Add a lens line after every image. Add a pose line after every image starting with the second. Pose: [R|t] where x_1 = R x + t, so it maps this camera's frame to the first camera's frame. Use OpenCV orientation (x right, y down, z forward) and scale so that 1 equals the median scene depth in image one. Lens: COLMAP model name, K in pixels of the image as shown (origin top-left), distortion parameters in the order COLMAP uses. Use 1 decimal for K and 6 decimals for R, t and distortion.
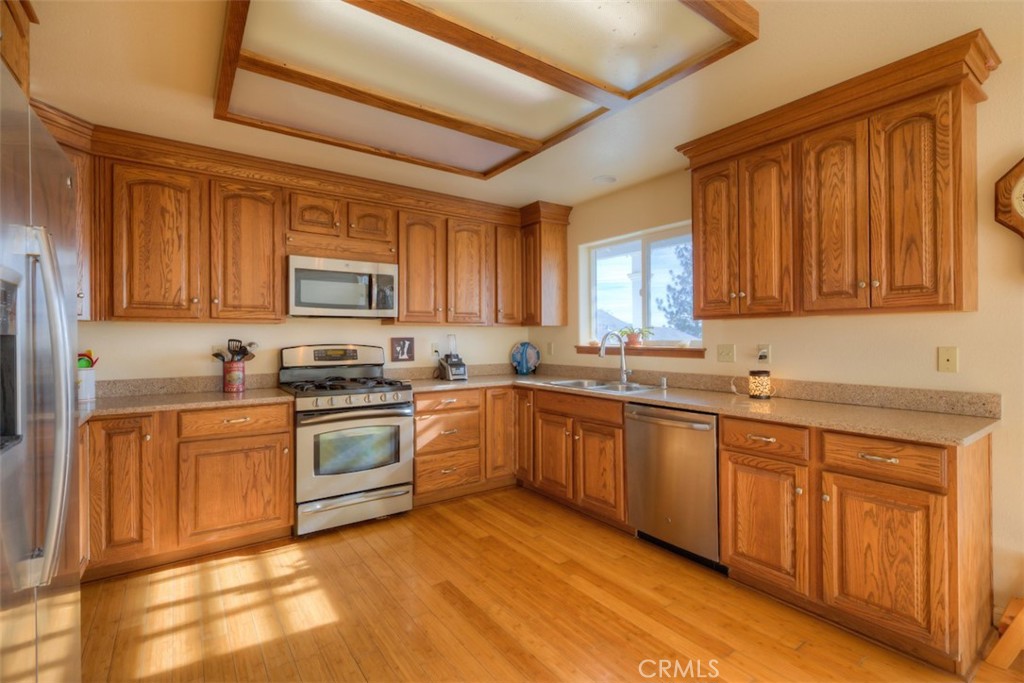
lens RADIAL K [[470.6, 0, 516.3], [0, 470.6, 336.8], [0, 0, 1]] dist [-0.000707, 0.001139]
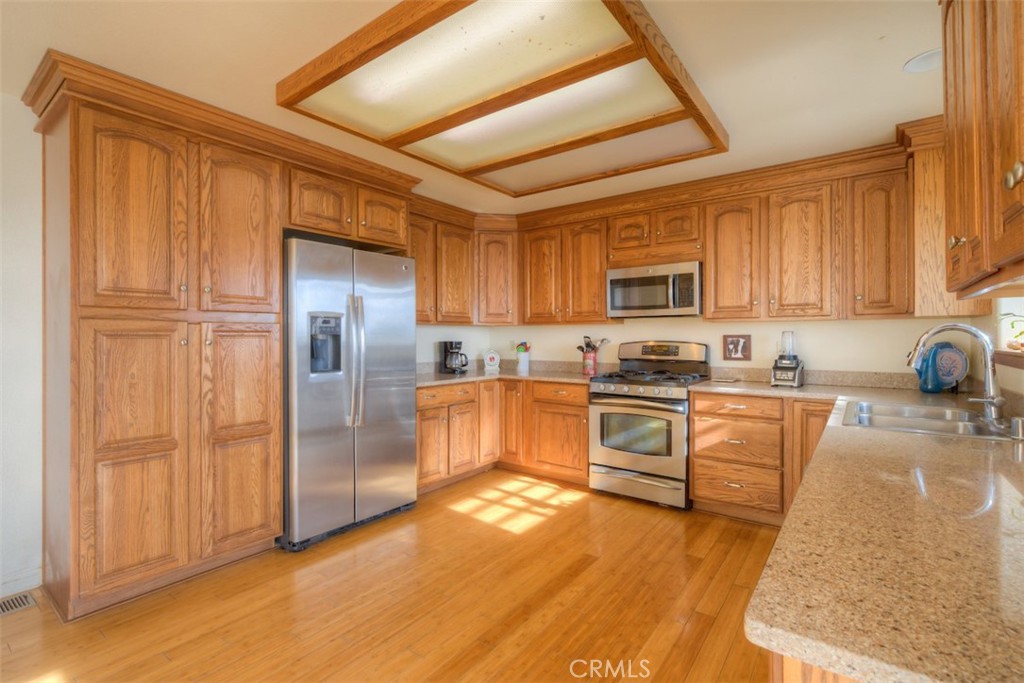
lens RADIAL K [[470.6, 0, 514.4], [0, 470.6, 336.7], [0, 0, 1]] dist [-0.000707, 0.001139]
pose [[0.295846, 0.002794, -0.955232, 0.687205], [0.001286, 0.999994, 0.003323, 0.002019], [0.955235, -0.002211, 0.295840, 0.404229]]
